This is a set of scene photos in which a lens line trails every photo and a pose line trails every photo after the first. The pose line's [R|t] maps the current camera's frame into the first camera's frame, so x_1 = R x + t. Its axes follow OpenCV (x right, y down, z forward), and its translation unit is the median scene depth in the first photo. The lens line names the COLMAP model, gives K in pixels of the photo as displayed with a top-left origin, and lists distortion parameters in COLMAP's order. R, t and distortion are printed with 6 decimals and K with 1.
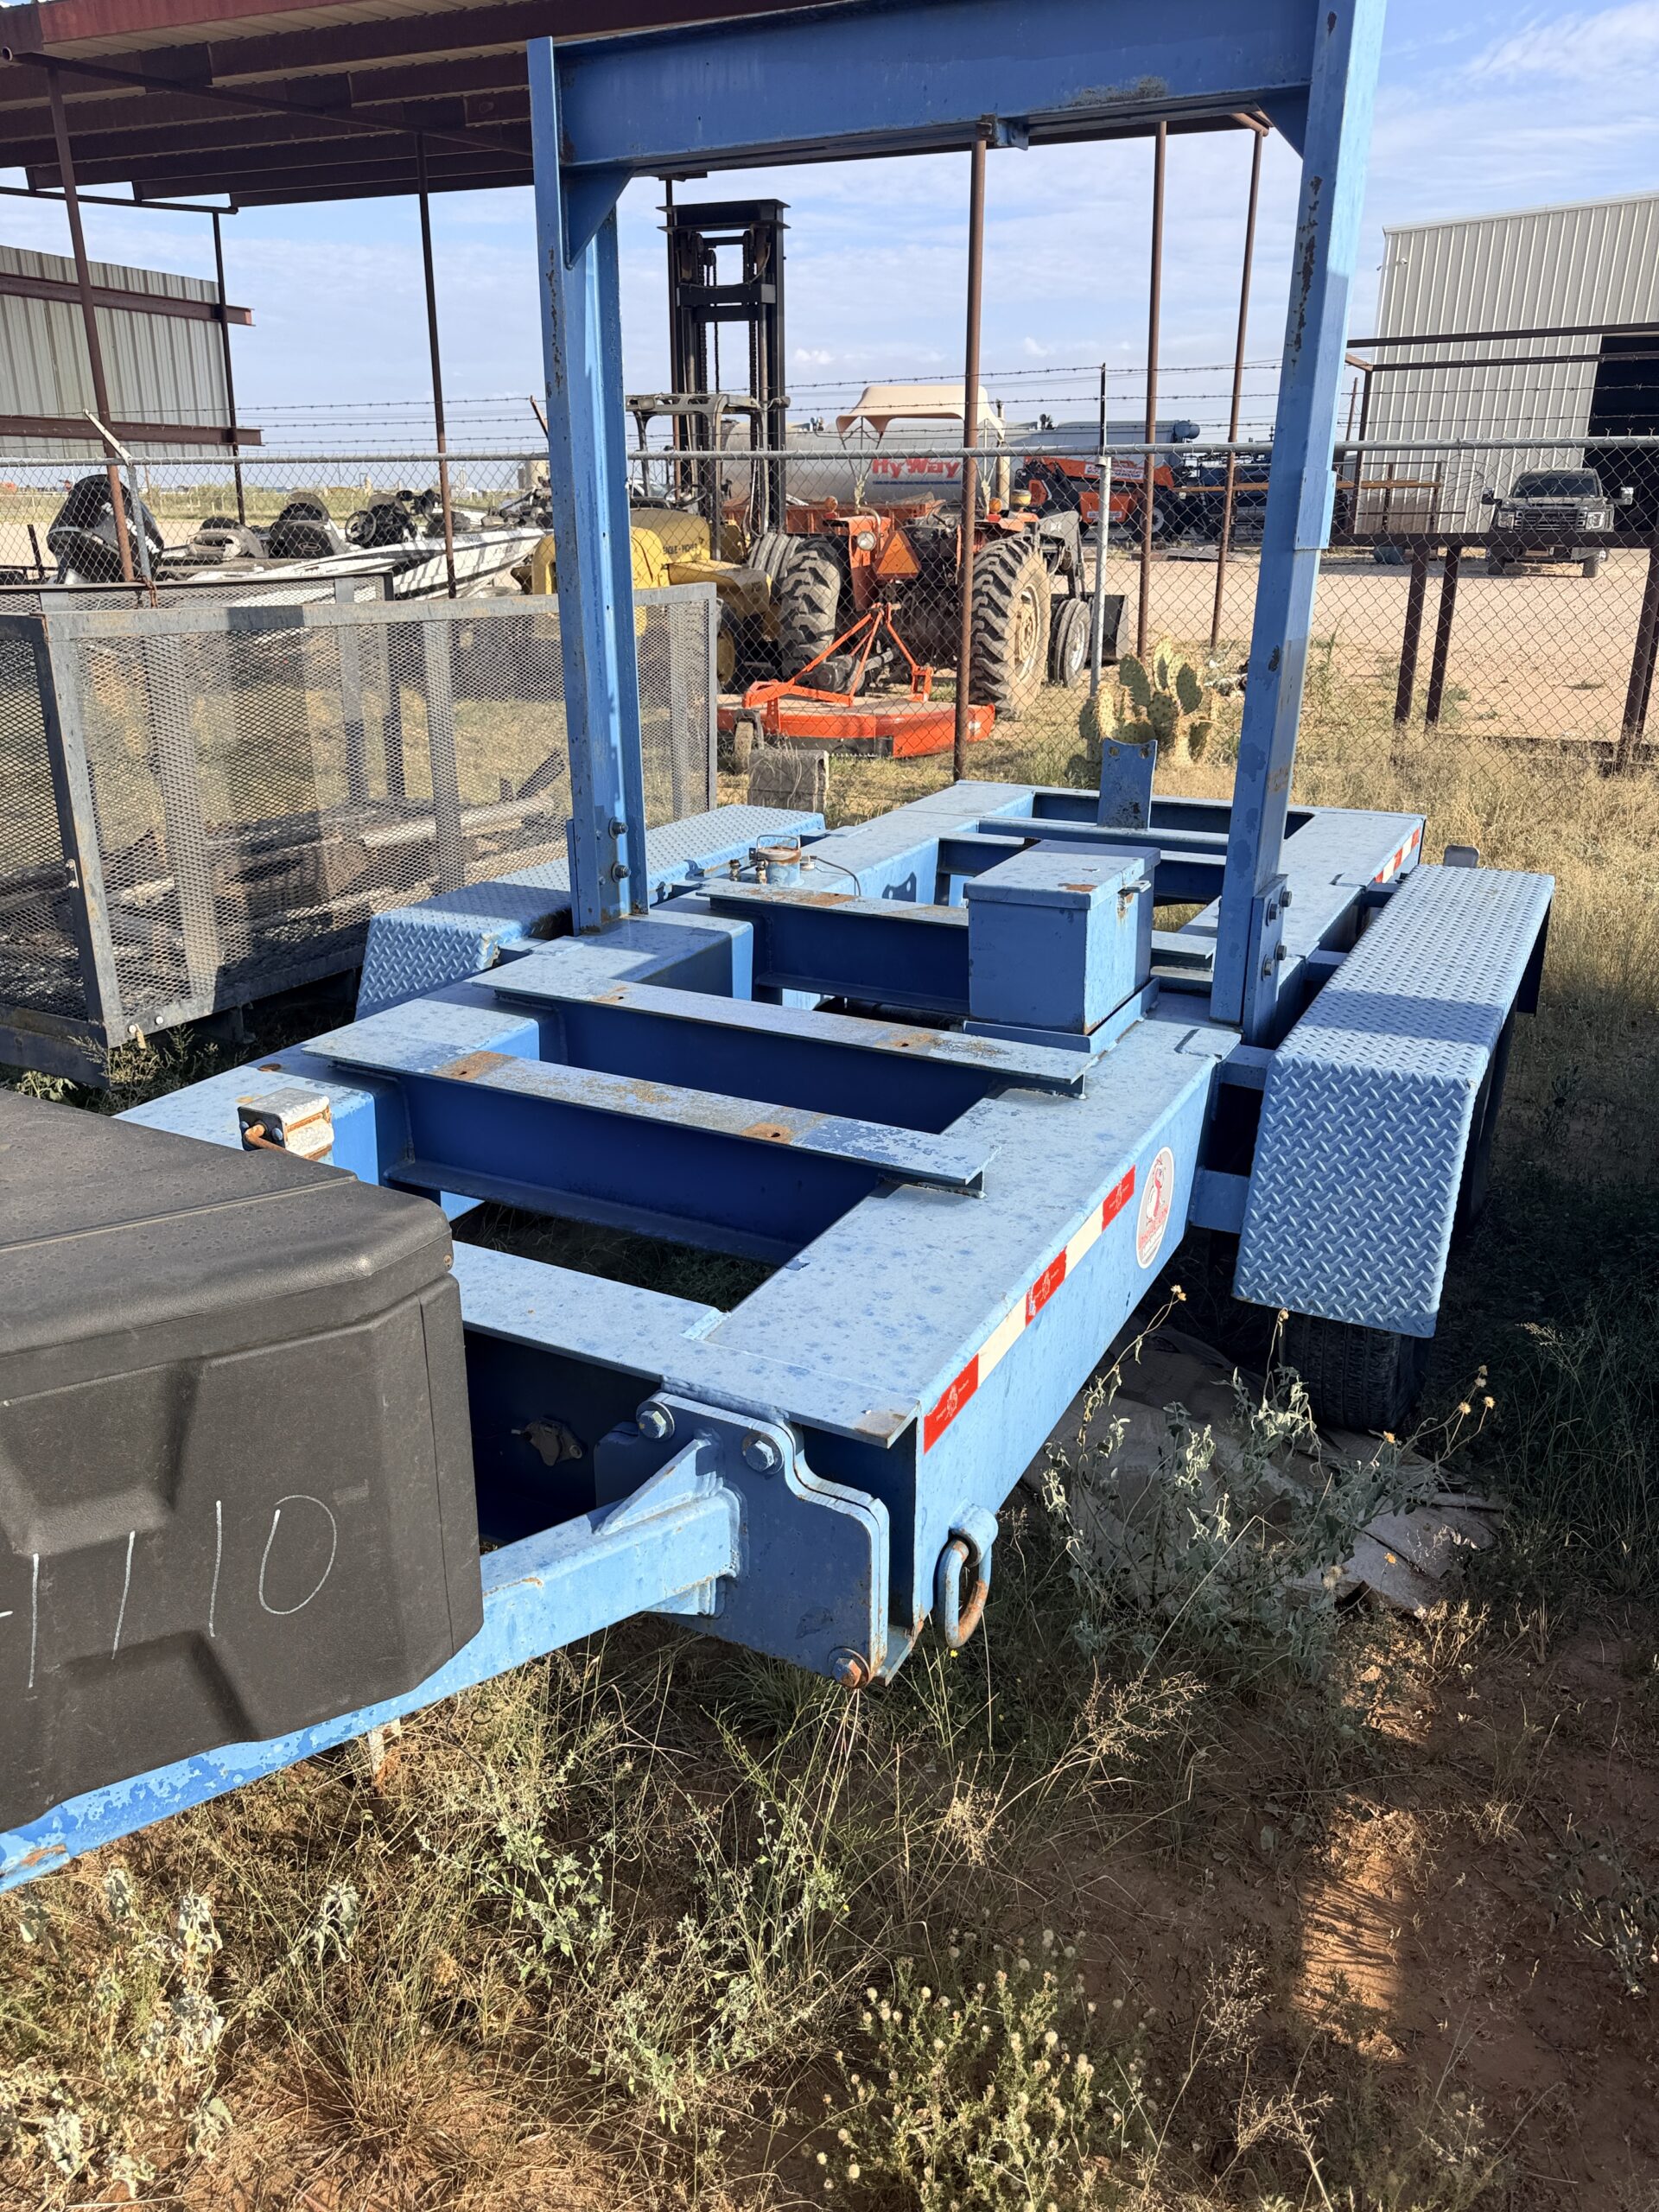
lens RADIAL K [[1582.8, 0, 834.6], [0, 1582.8, 1044.5], [0, 0, 1]] dist [0.088795, -0.134605]
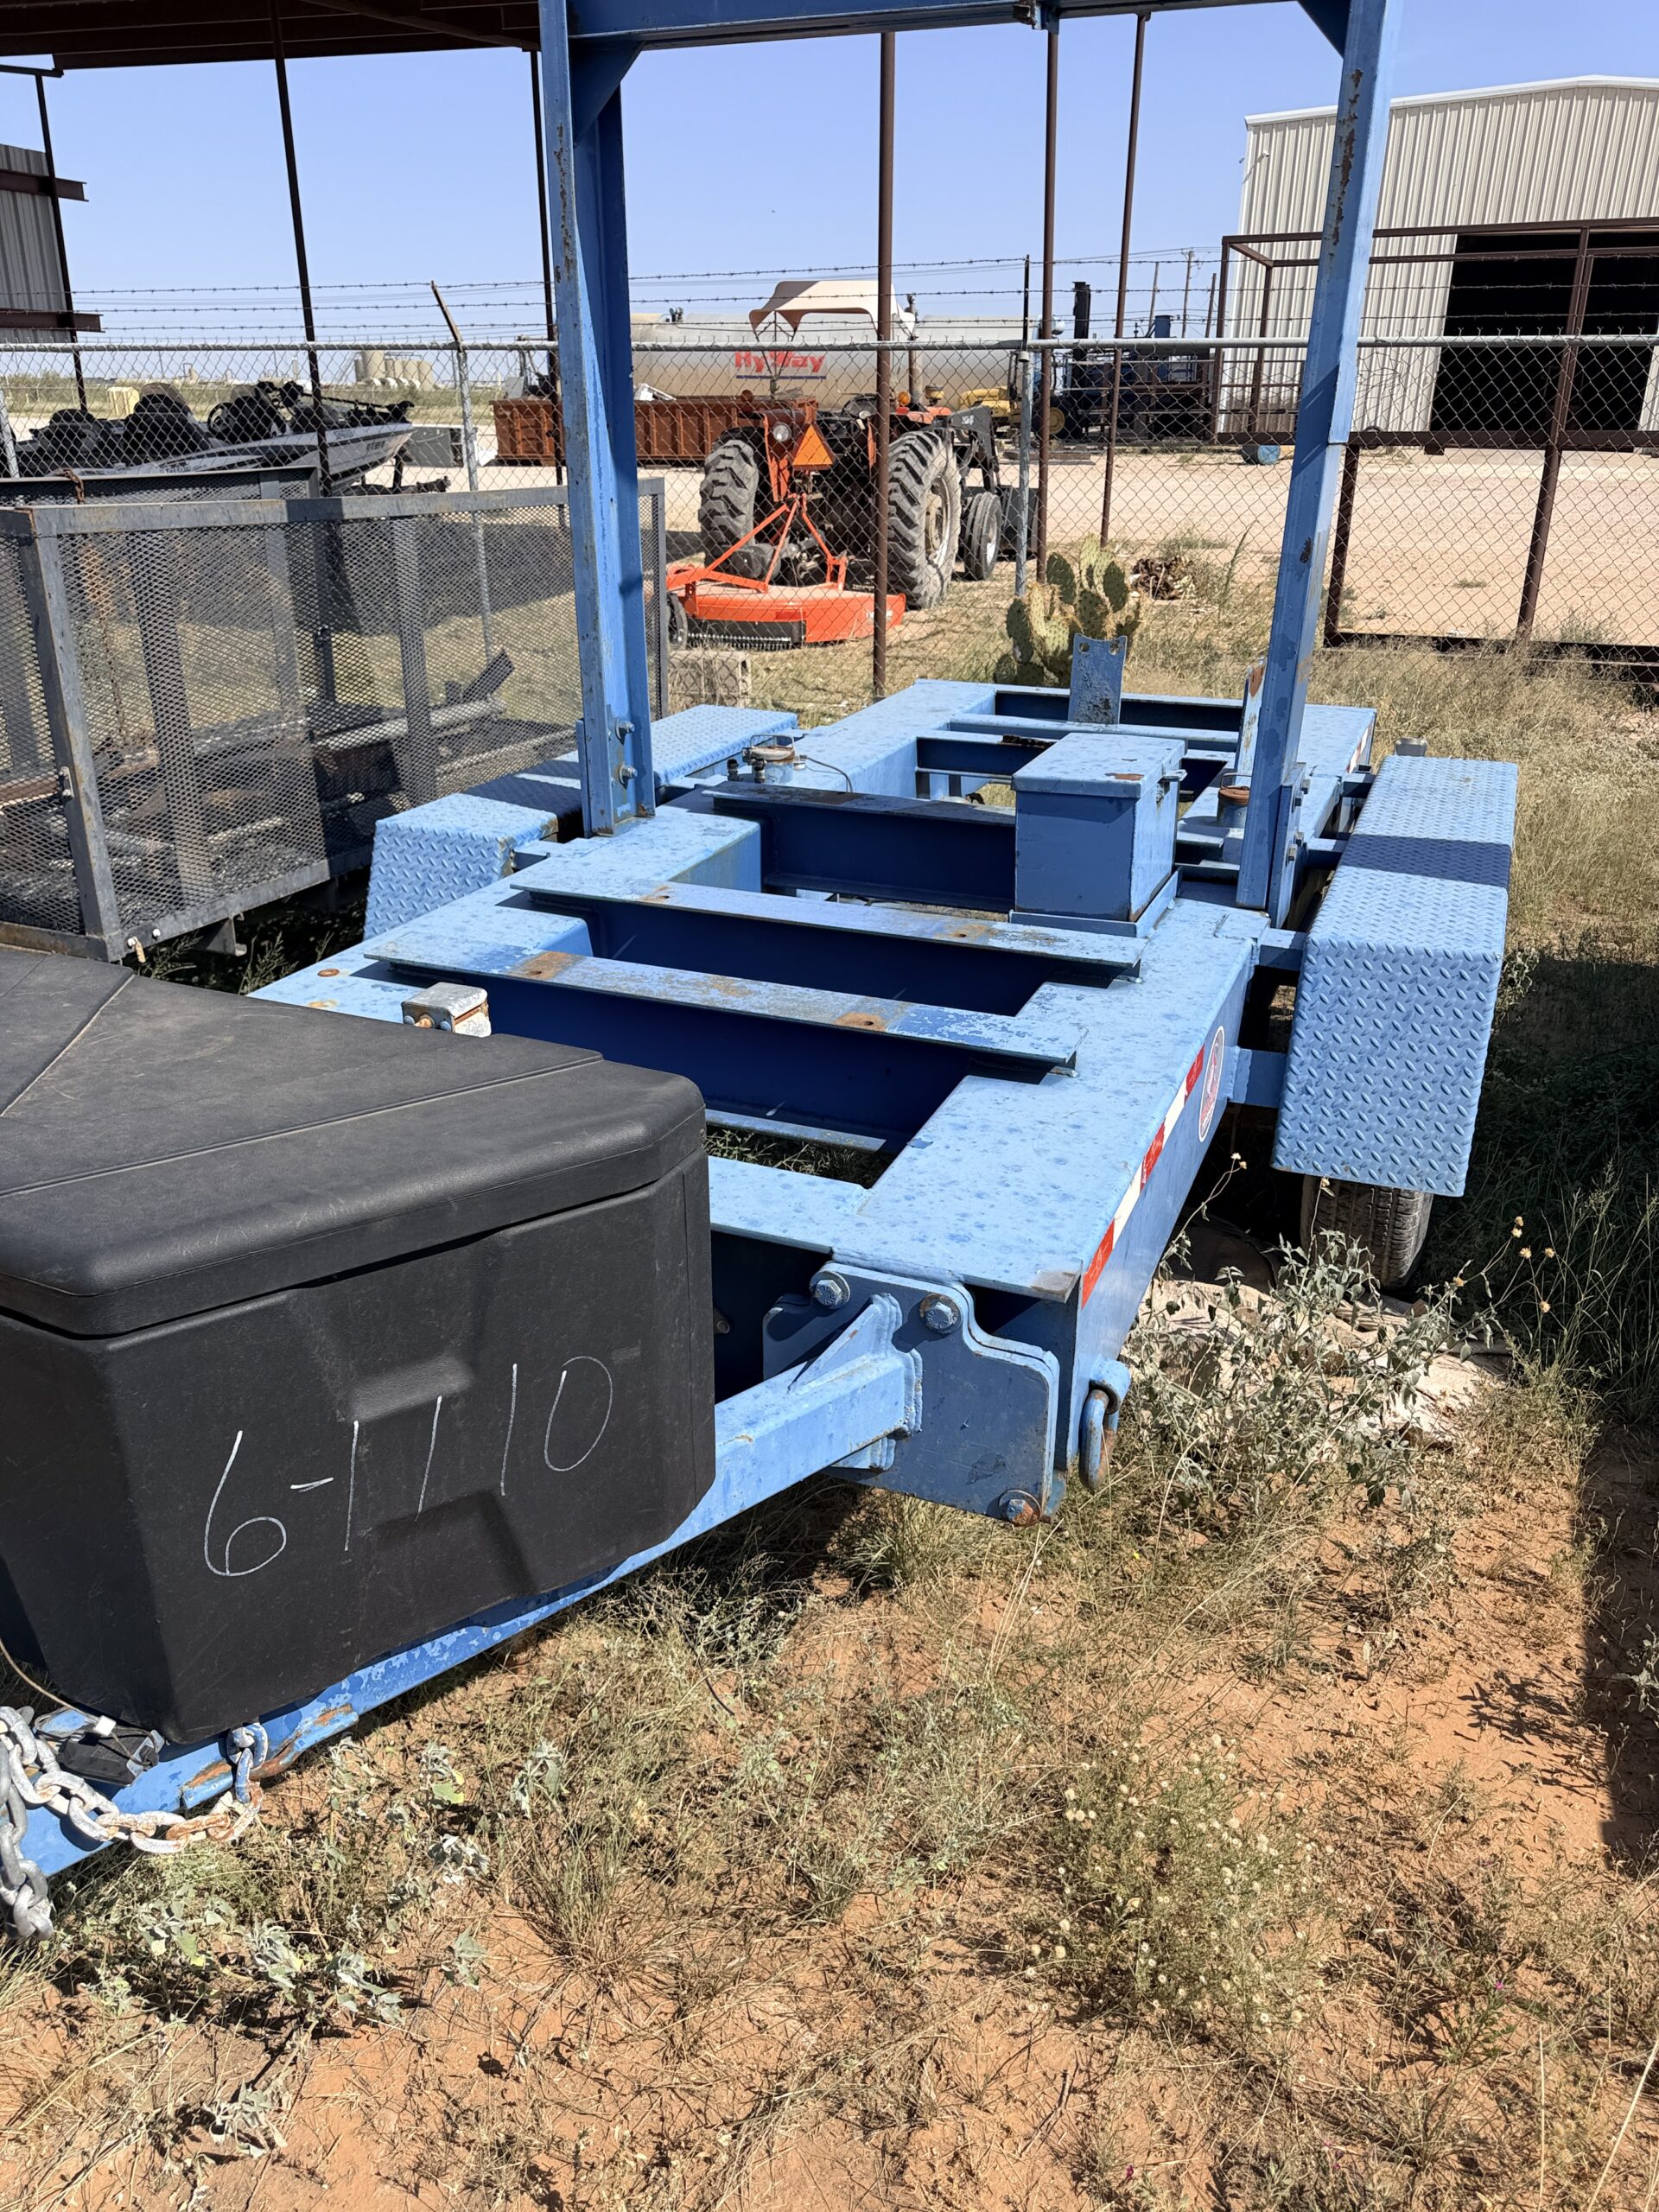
lens RADIAL K [[1594.8, 0, 852.0], [0, 1594.8, 1060.1], [0, 0, 1]] dist [0.028167, -0.032589]
pose [[0.995547, -0.030358, 0.089241, -0.116272], [0.024496, 0.997515, 0.066061, 0.010622], [-0.091025, -0.063581, 0.993817, -0.021025]]
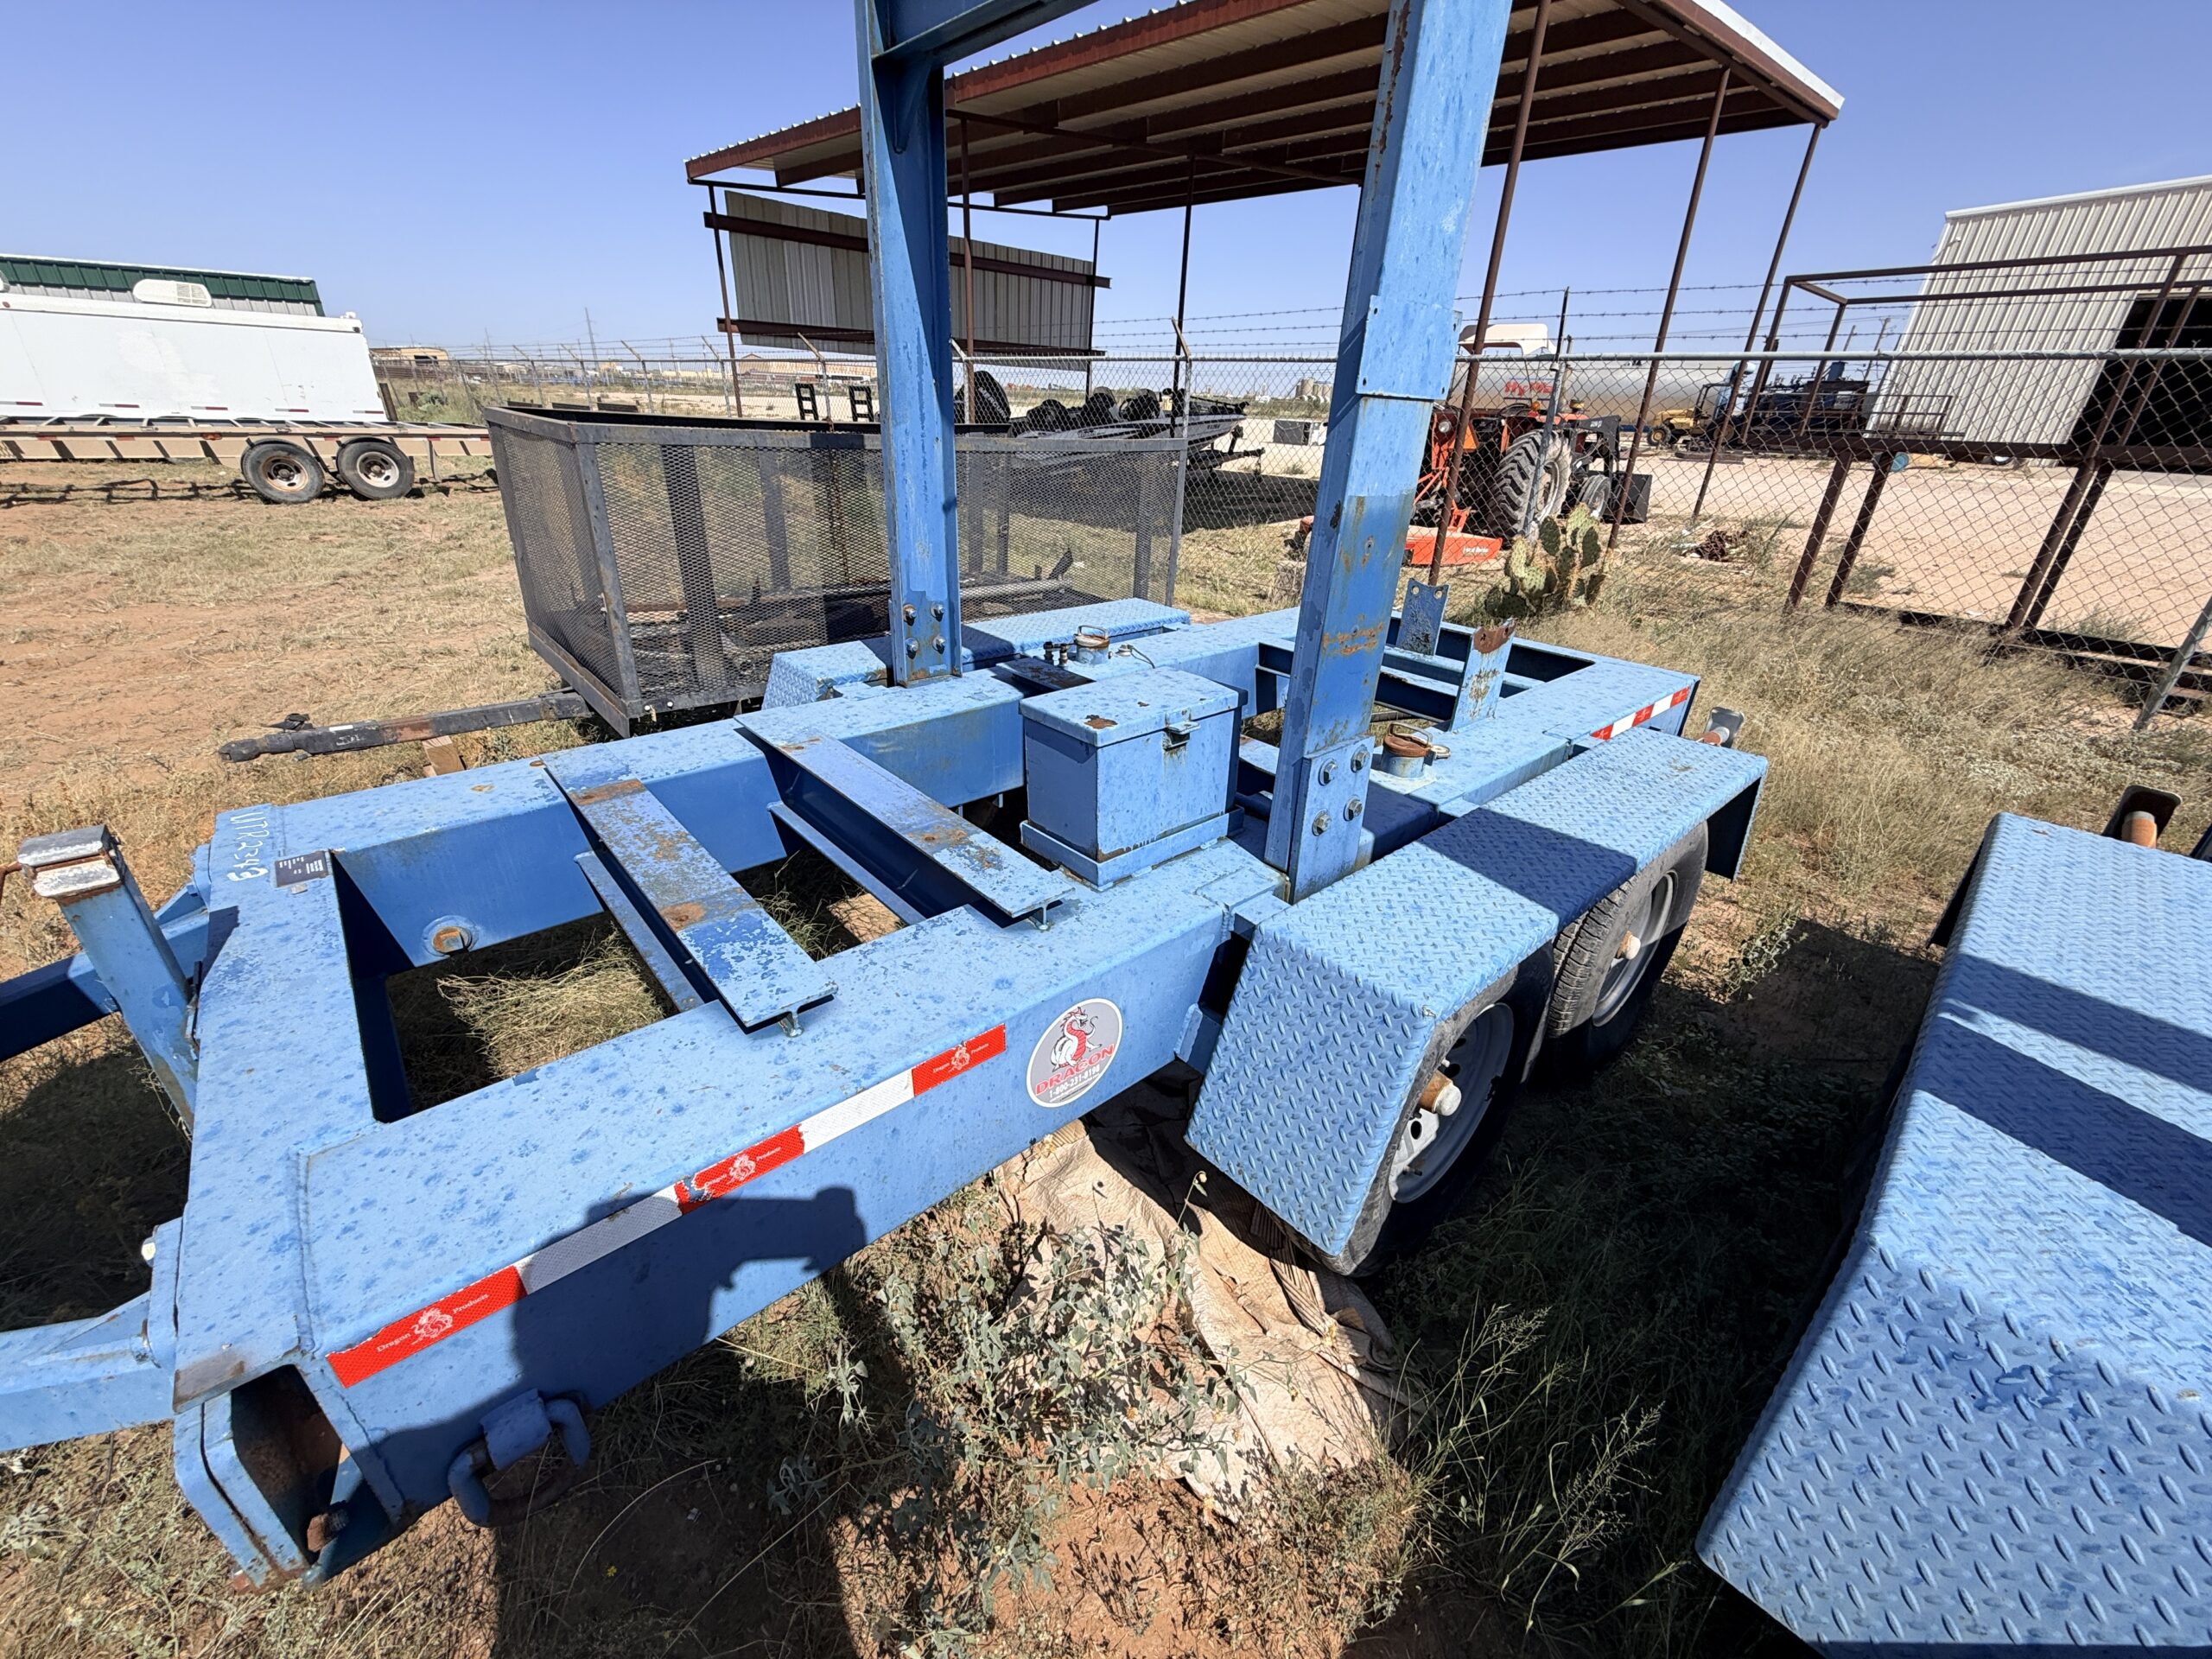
lens RADIAL K [[883.3, 0, 1092.2], [0, 883.3, 816.5], [0, 0, 1]] dist [-0.000574, 0.000896]
pose [[0.926279, 0.189087, -0.325966, 0.336383], [-0.152240, 0.979037, 0.135311, -0.113115], [0.344719, -0.075711, 0.935648, 0.438881]]
